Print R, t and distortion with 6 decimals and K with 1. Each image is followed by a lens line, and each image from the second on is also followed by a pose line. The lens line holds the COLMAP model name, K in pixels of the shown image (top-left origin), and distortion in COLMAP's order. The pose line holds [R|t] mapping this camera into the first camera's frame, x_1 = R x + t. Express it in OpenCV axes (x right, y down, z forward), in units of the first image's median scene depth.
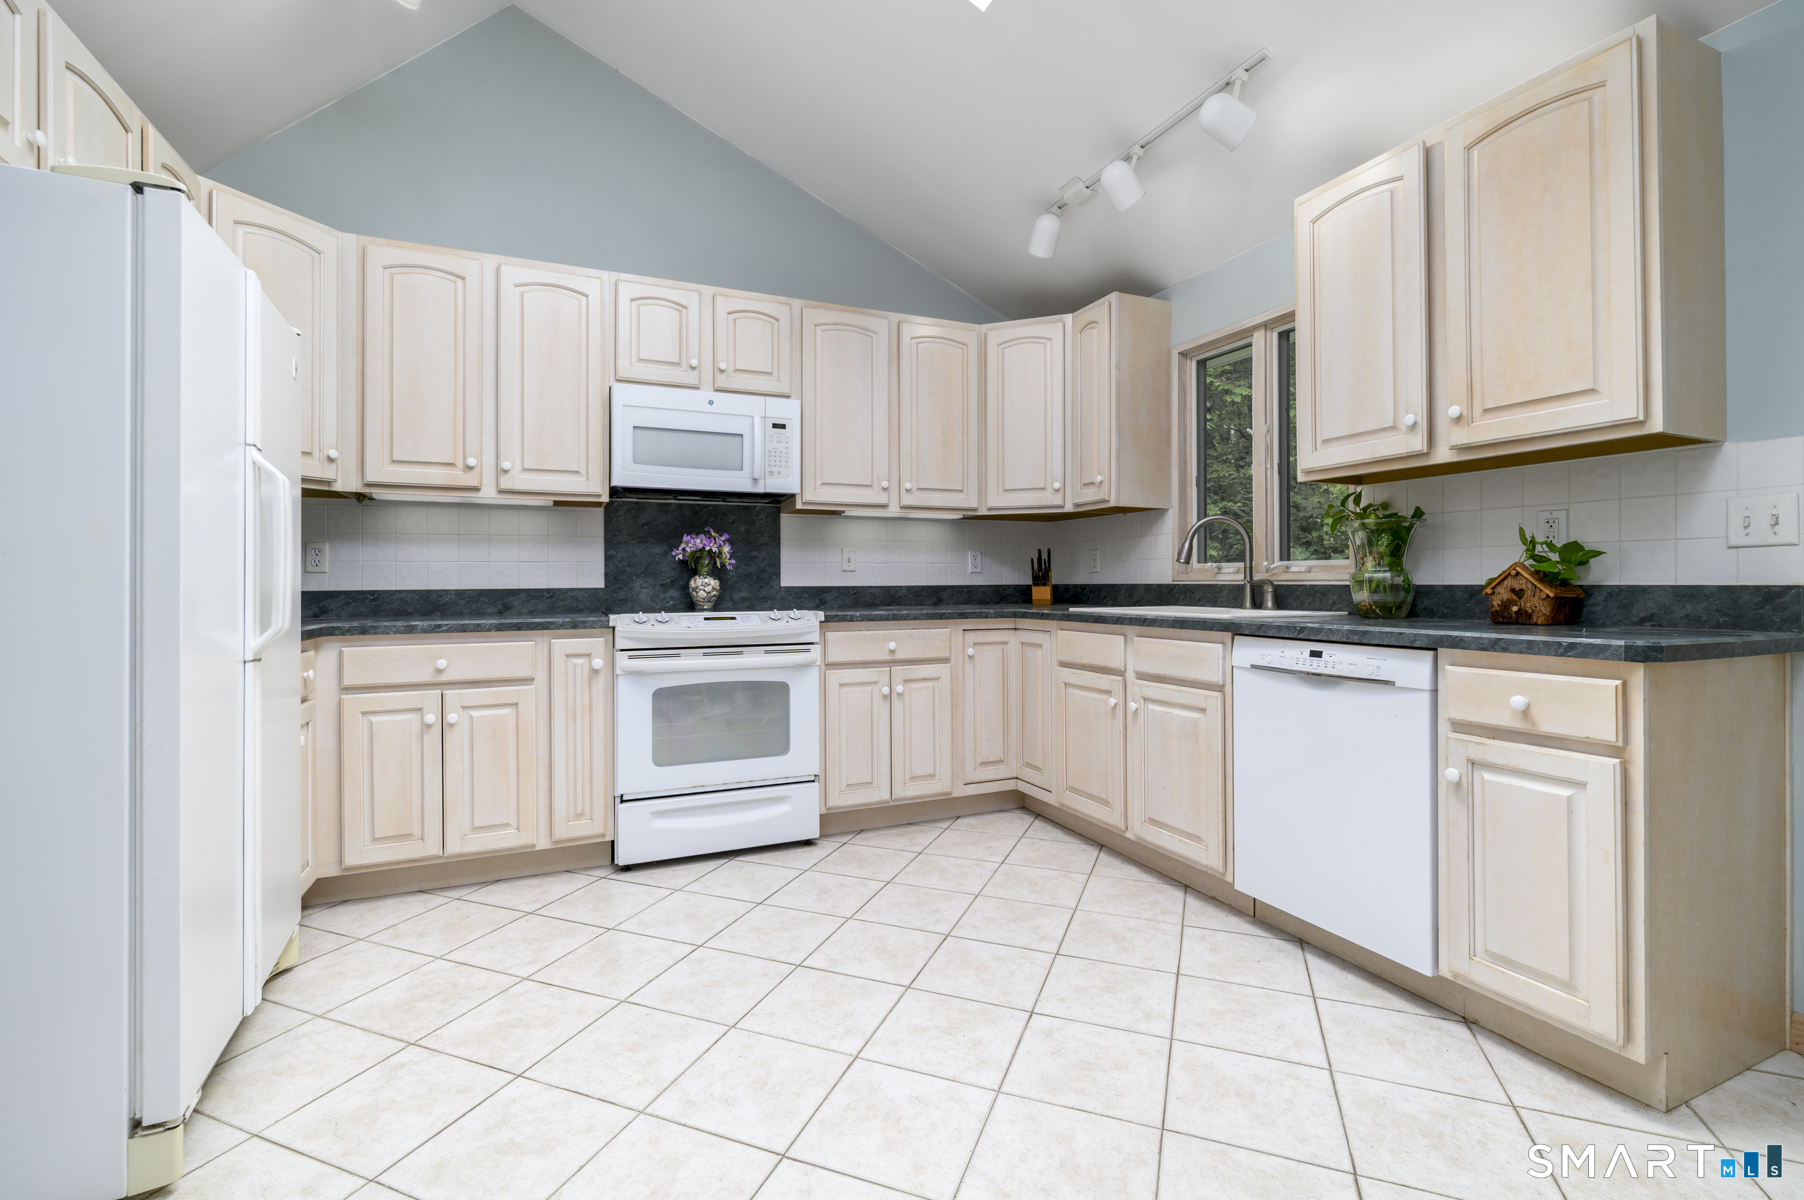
lens RADIAL K [[783.3, 0, 897.6], [0, 783.3, 586.0], [0, 0, 1]] dist [-0.002778, -0.000525]
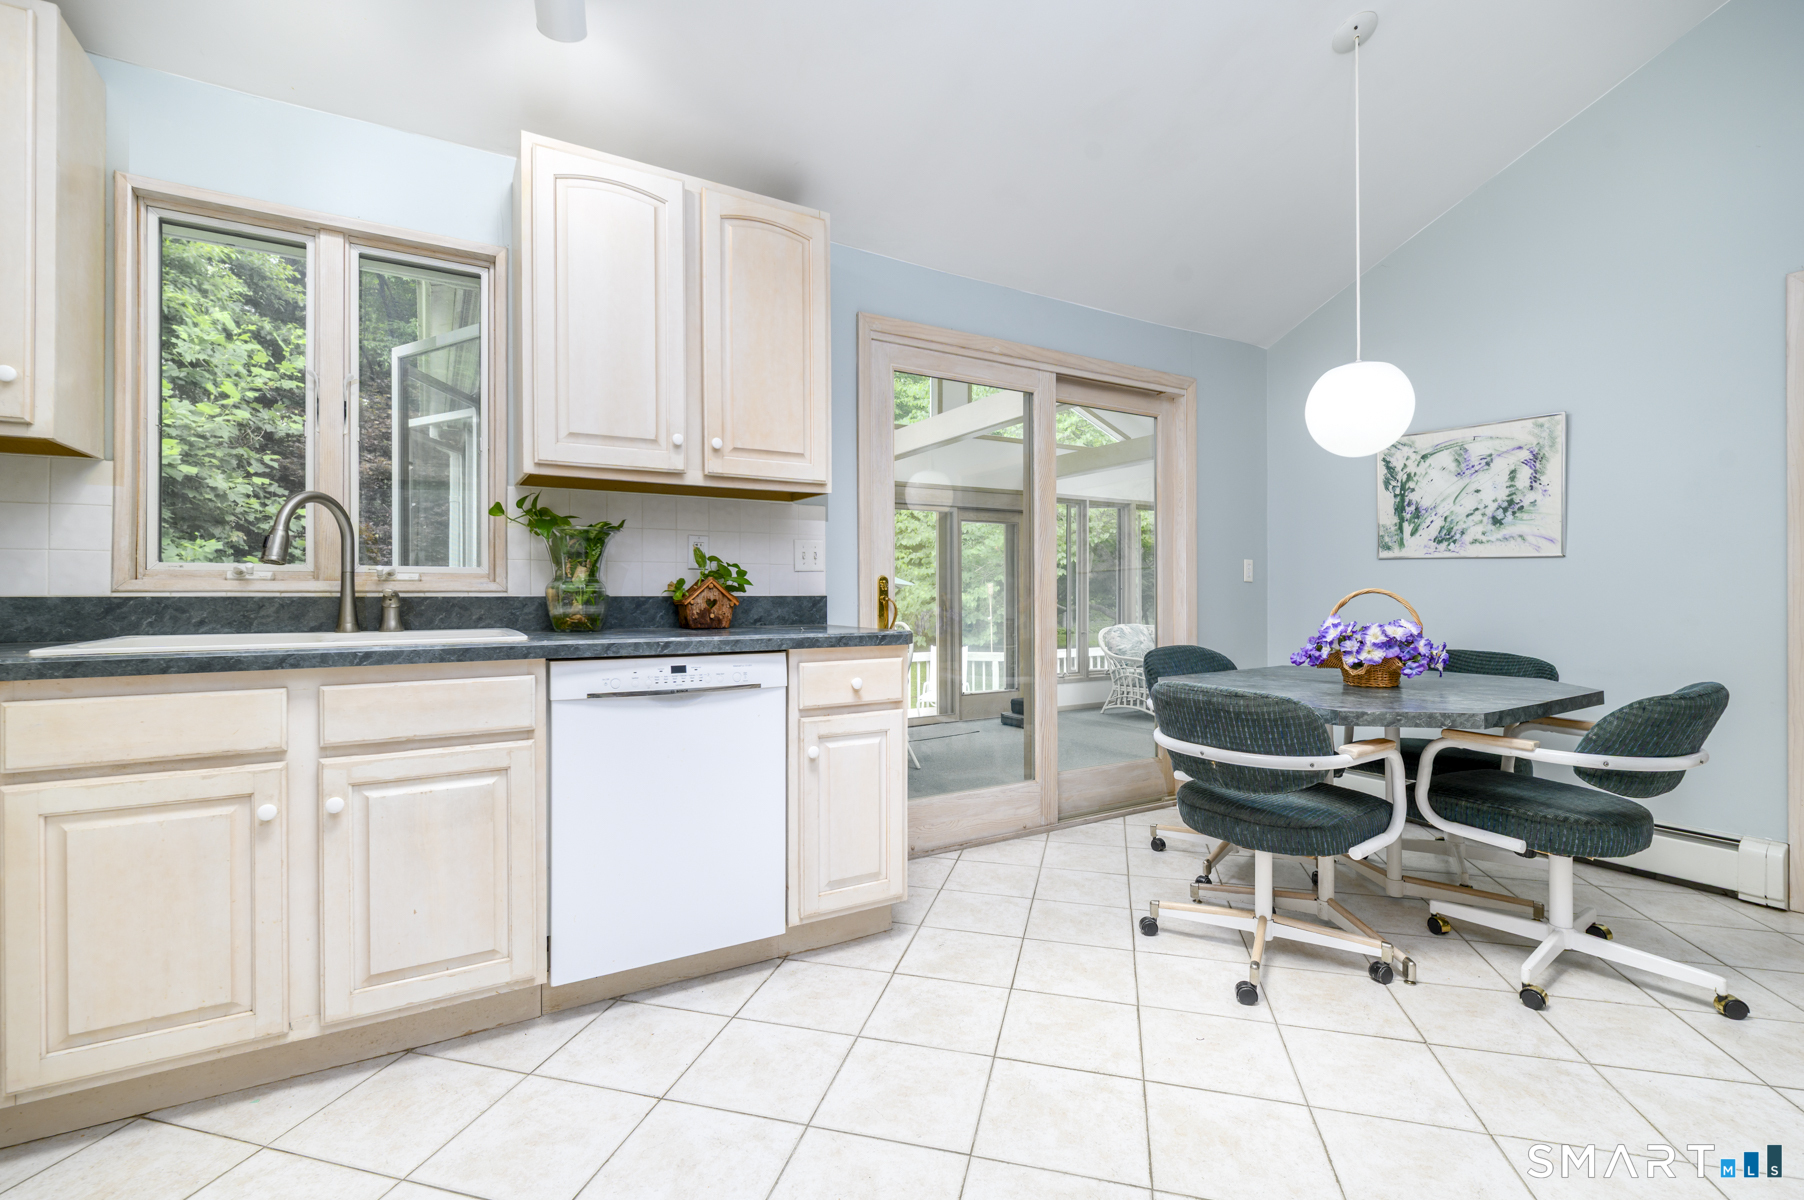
lens RADIAL K [[783.3, 0, 894.5], [0, 783.3, 595.2], [0, 0, 1]] dist [-0.002778, -0.000525]
pose [[-0.112983, -0.001283, 0.993596, -0.391798], [0.003934, 0.999991, 0.001738, -0.002923], [-0.993589, 0.004105, -0.112977, 0.770038]]
